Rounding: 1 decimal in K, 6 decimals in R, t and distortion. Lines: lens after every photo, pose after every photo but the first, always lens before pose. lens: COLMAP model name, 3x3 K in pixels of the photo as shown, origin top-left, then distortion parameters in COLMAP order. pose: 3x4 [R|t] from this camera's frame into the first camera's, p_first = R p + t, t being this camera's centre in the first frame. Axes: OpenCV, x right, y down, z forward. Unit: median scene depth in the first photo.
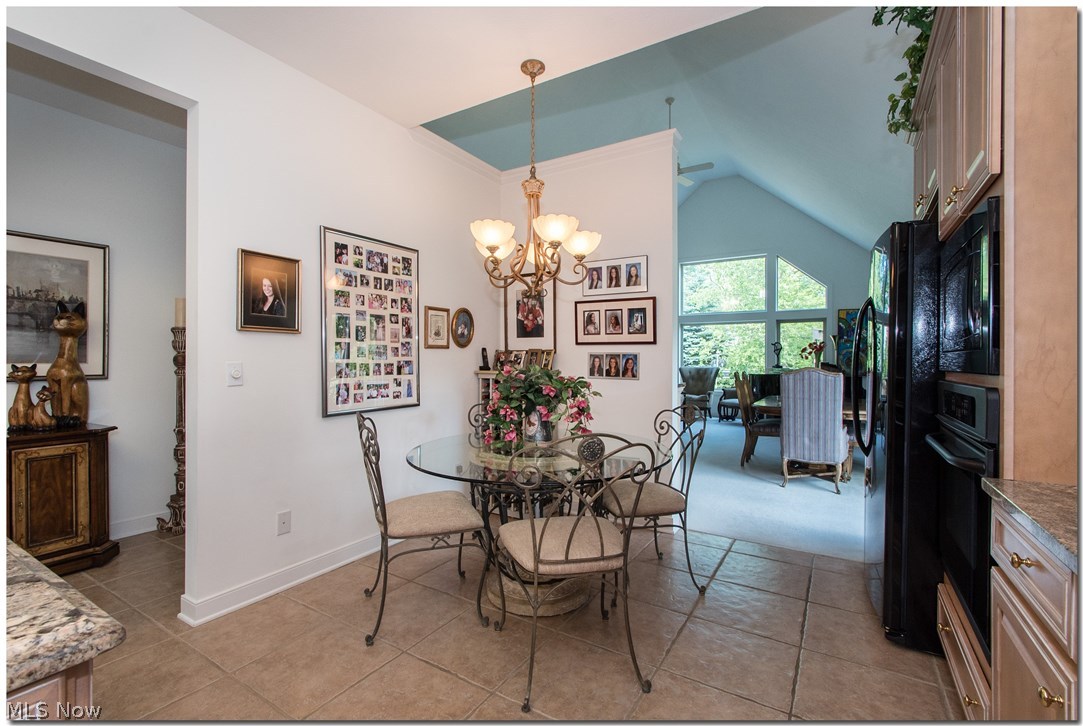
lens RADIAL K [[504.9, 0, 558.5], [0, 504.9, 359.6], [0, 0, 1]] dist [0.005496, -0.005223]
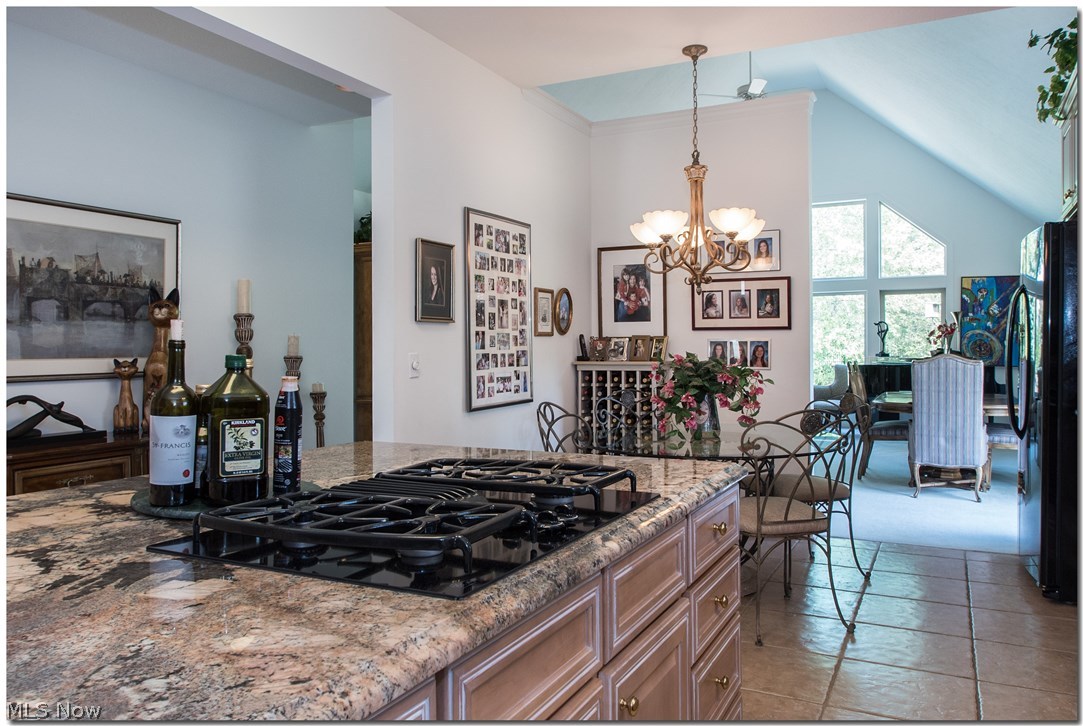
lens RADIAL K [[837.4, 0, 576.5], [0, 837.4, 348.0], [0, 0, 1]] dist [-0.007489, 0.012264]
pose [[0.995646, -0.009485, 0.092731, -0.343878], [0.009430, 0.999955, 0.001033, -0.003115], [-0.092737, -0.000154, 0.995691, -0.468501]]
